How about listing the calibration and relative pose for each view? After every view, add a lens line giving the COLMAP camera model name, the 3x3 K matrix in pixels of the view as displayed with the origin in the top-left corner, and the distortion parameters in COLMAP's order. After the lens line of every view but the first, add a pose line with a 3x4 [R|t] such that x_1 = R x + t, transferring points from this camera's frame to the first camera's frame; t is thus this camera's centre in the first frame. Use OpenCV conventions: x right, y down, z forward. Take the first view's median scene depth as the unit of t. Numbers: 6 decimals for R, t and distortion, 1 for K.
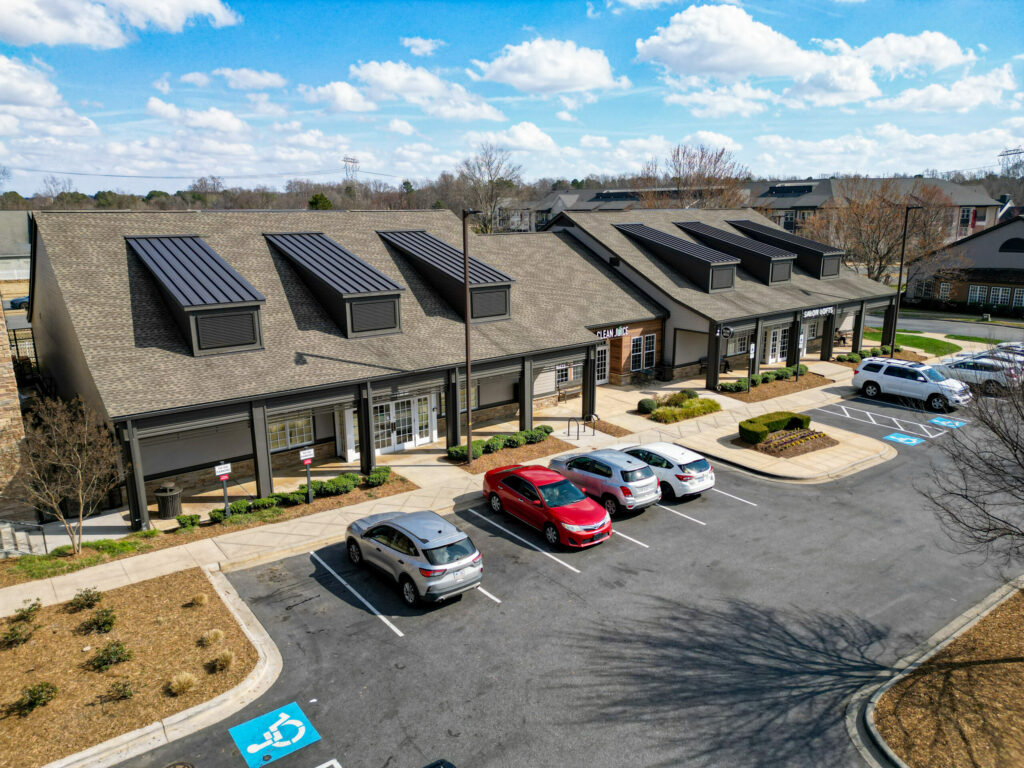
lens RADIAL K [[728.7, 0, 512.0], [0, 728.7, 384.0], [0, 0, 1]] dist [0.102172, -0.085156]
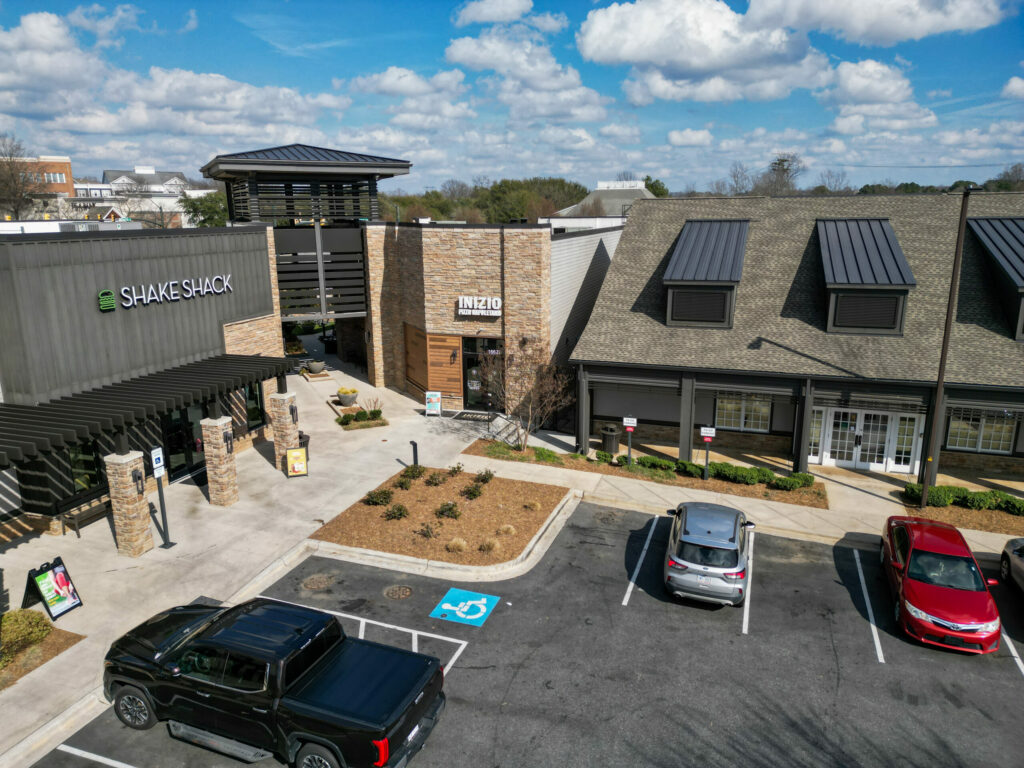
lens RADIAL K [[728.7, 0, 512.0], [0, 728.7, 384.0], [0, 0, 1]] dist [0.102172, -0.085156]
pose [[0.548005, 0.205983, -0.810717, 0.332052], [-0.197650, 0.973647, 0.113778, -0.027271], [0.812789, 0.097887, 0.574276, 0.159041]]
